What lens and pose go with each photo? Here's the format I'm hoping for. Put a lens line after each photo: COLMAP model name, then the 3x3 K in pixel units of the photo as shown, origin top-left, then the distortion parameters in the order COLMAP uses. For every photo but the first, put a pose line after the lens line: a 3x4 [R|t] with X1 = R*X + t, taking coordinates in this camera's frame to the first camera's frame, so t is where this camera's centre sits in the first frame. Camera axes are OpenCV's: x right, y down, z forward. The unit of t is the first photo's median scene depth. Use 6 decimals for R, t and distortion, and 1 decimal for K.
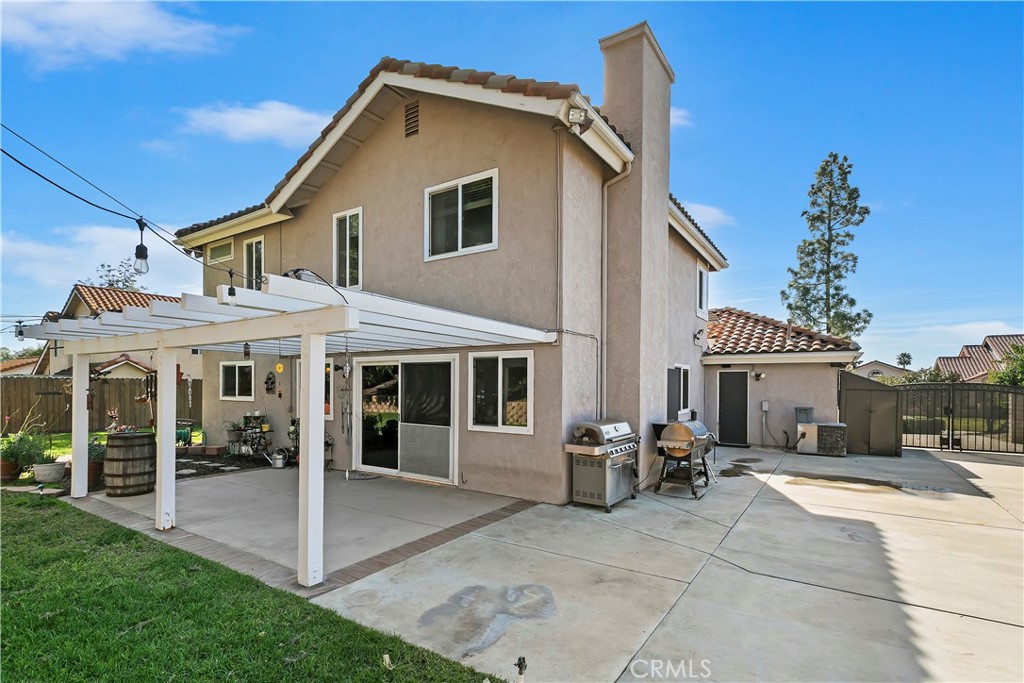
lens RADIAL K [[486.5, 0, 511.8], [0, 486.5, 382.0], [0, 0, 1]] dist [0.002237, 0.000417]
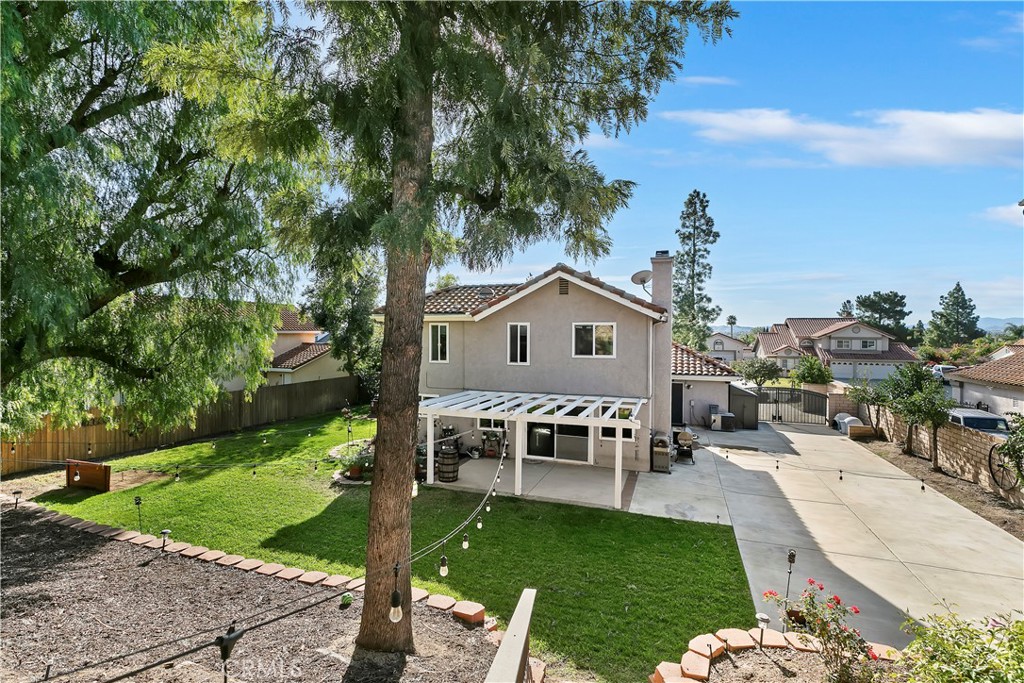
lens RADIAL K [[457.6, 0, 511.1], [0, 457.6, 335.8], [0, 0, 1]] dist [-0.000477, 0.000321]
pose [[0.972751, -0.002148, 0.231843, -0.676260], [0.000747, 0.999981, 0.006131, -0.268698], [-0.231851, -0.005790, 0.972734, -0.640127]]
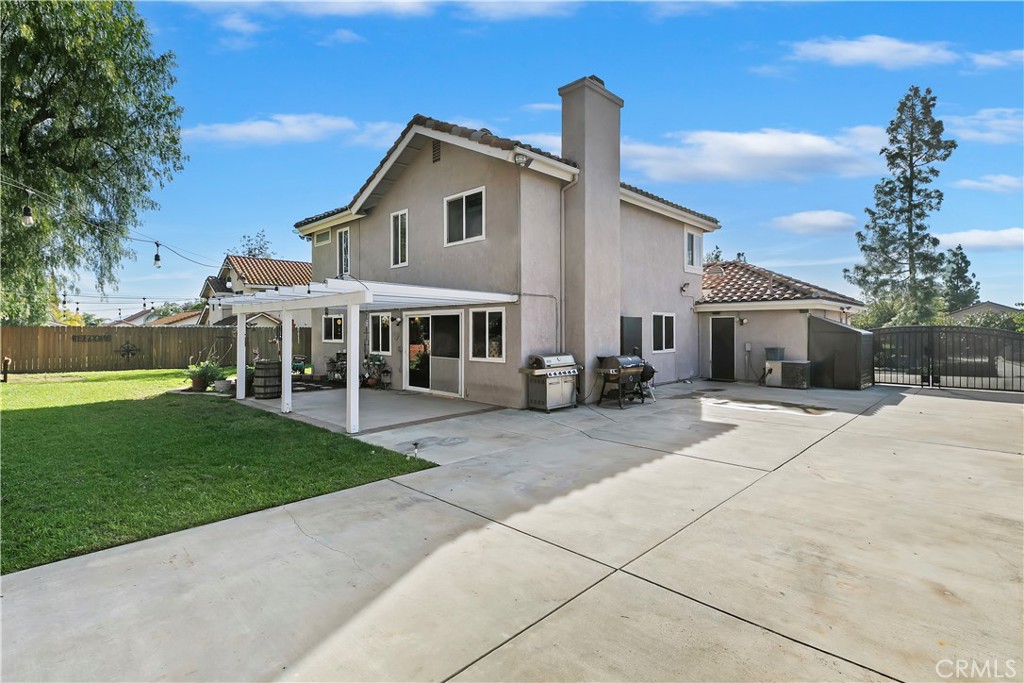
lens RADIAL K [[480.7, 0, 512.7], [0, 480.7, 322.3], [0, 0, 1]] dist [0.000343, 0.000245]
pose [[0.982955, -0.009072, -0.183622, 0.222800], [0.006940, 0.999901, -0.012250, 0.000590], [0.183715, 0.010767, 0.982921, -0.301764]]
